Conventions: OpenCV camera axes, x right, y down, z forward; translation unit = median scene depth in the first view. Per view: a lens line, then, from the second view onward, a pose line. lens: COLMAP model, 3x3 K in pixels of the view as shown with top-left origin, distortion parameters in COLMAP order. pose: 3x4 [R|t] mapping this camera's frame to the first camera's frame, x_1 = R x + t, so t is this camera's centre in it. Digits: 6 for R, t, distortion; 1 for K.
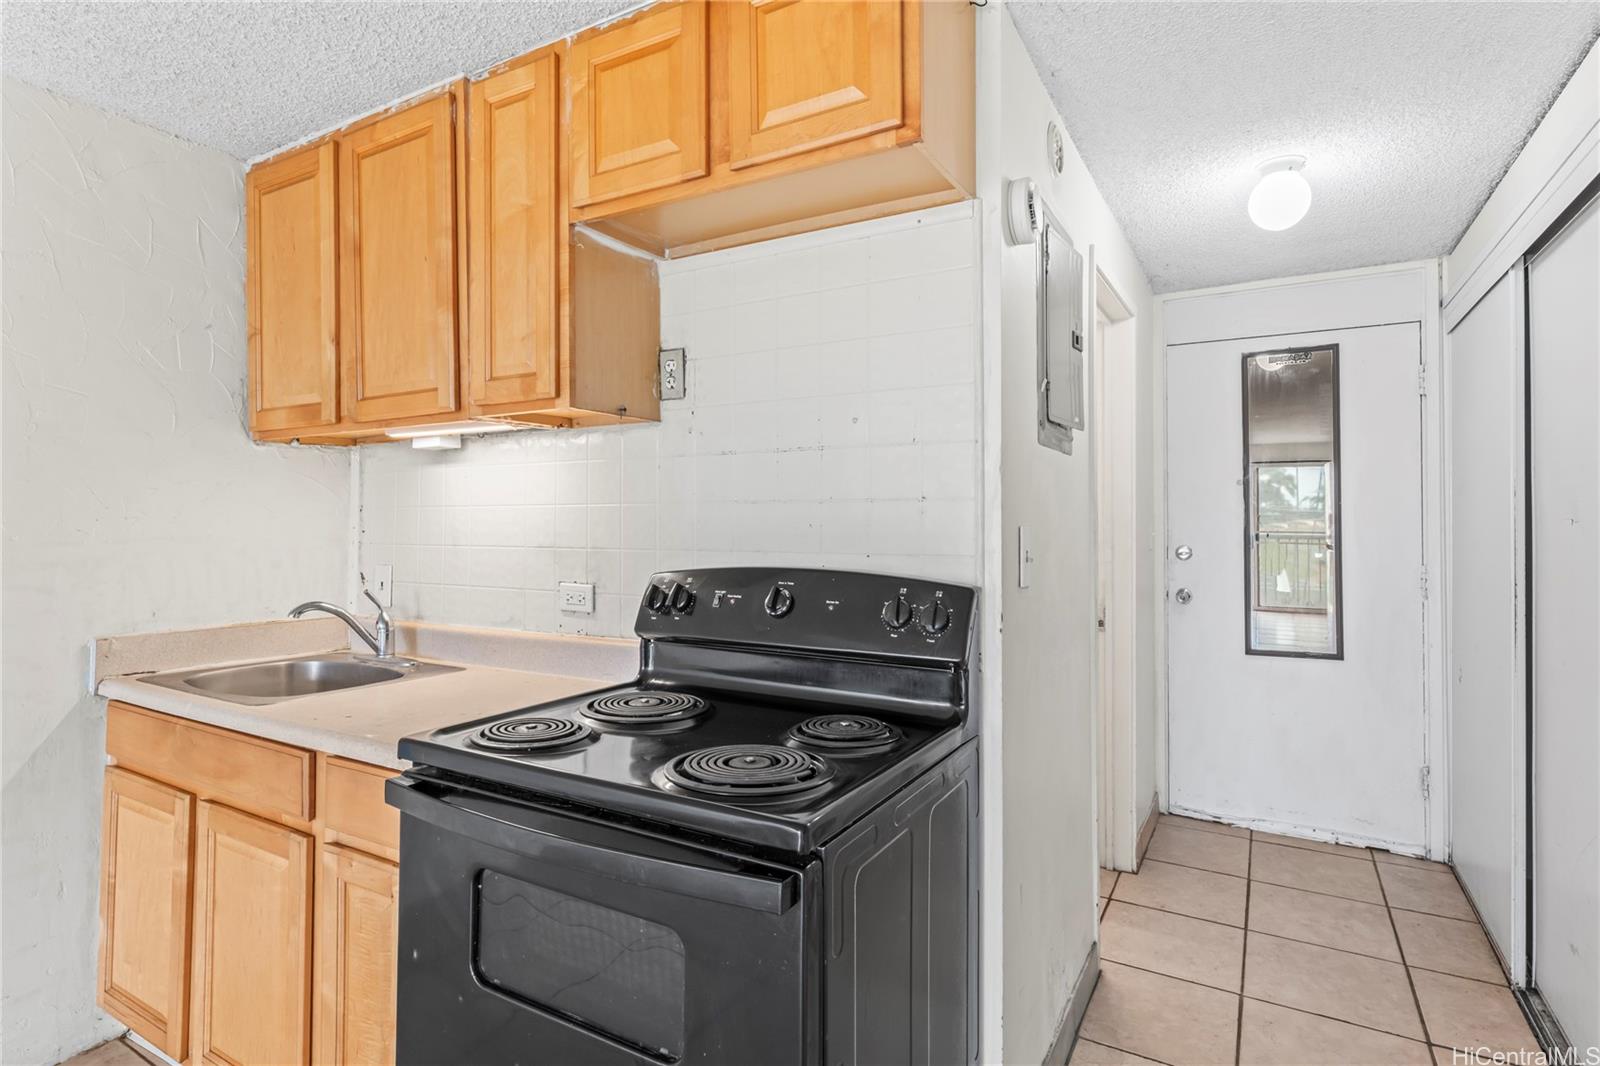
lens RADIAL K [[814.5, 0, 798.5], [0, 814.5, 505.5], [0, 0, 1]] dist [-0.001452, 0.000453]
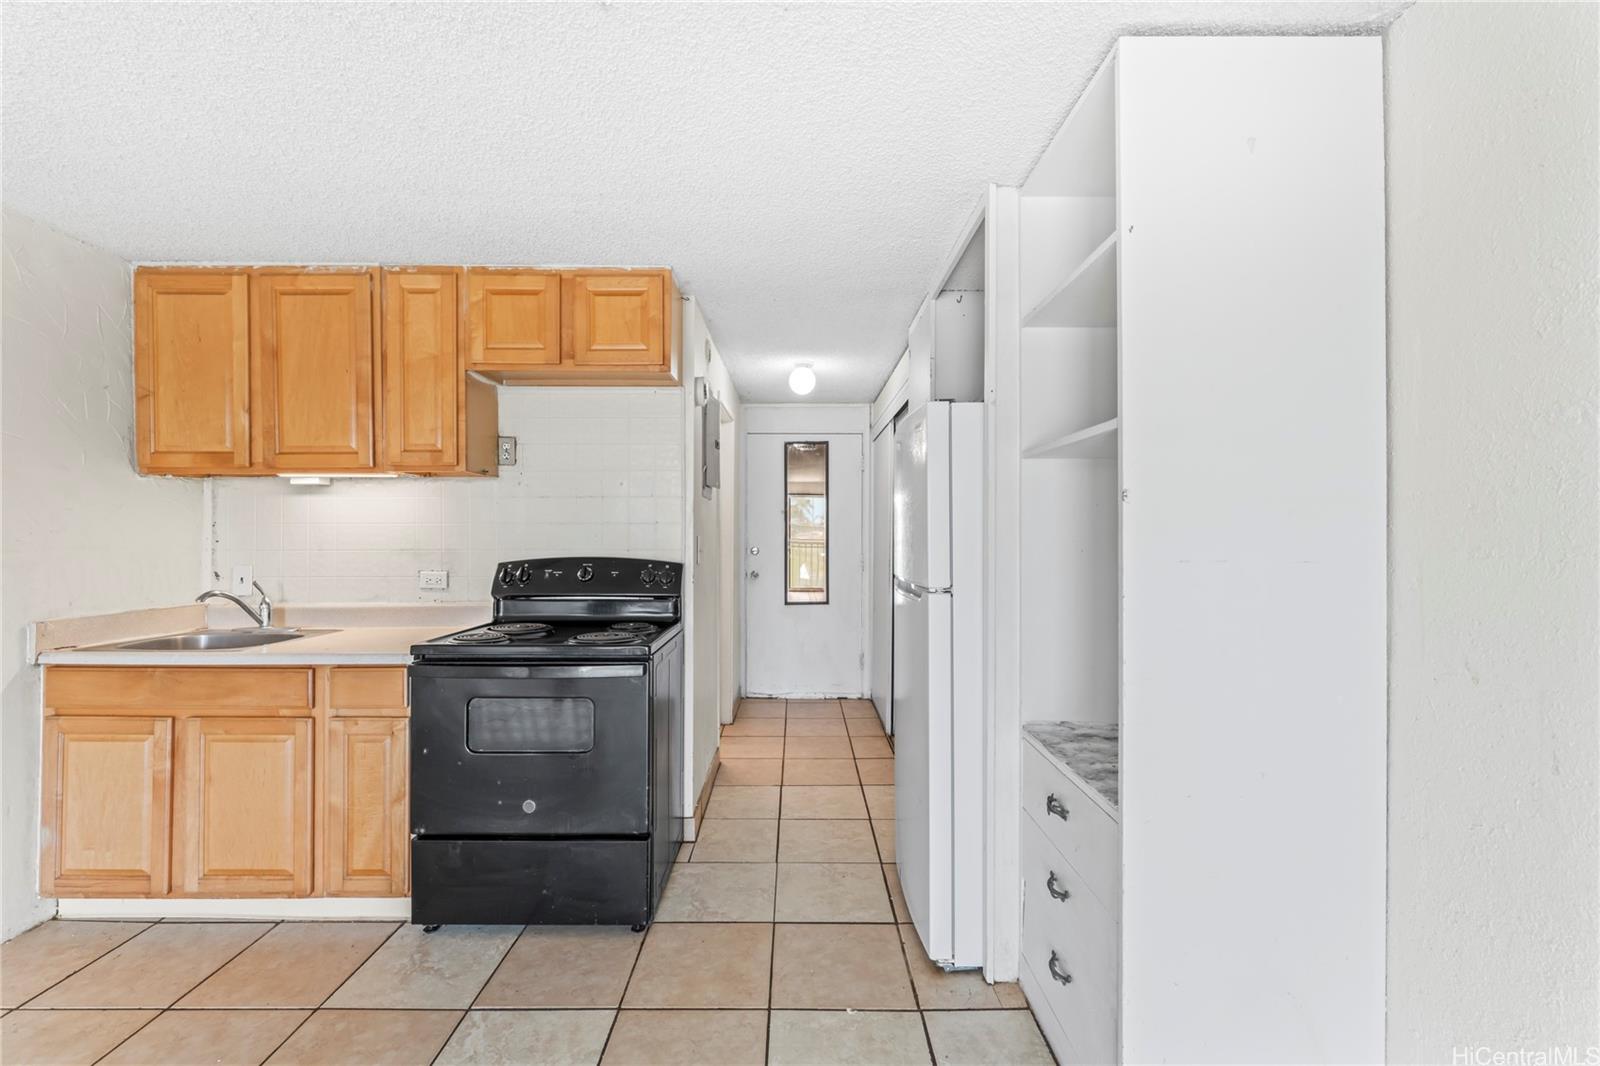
lens RADIAL K [[671.6, 0, 798.8], [0, 671.6, 531.9], [0, 0, 1]] dist [-0.001815, 0.000193]
pose [[0.863236, 0.000112, 0.504800, -0.286668], [-0.008852, 0.999850, 0.014915, -0.009921], [-0.504722, -0.017343, 0.863107, -0.489131]]
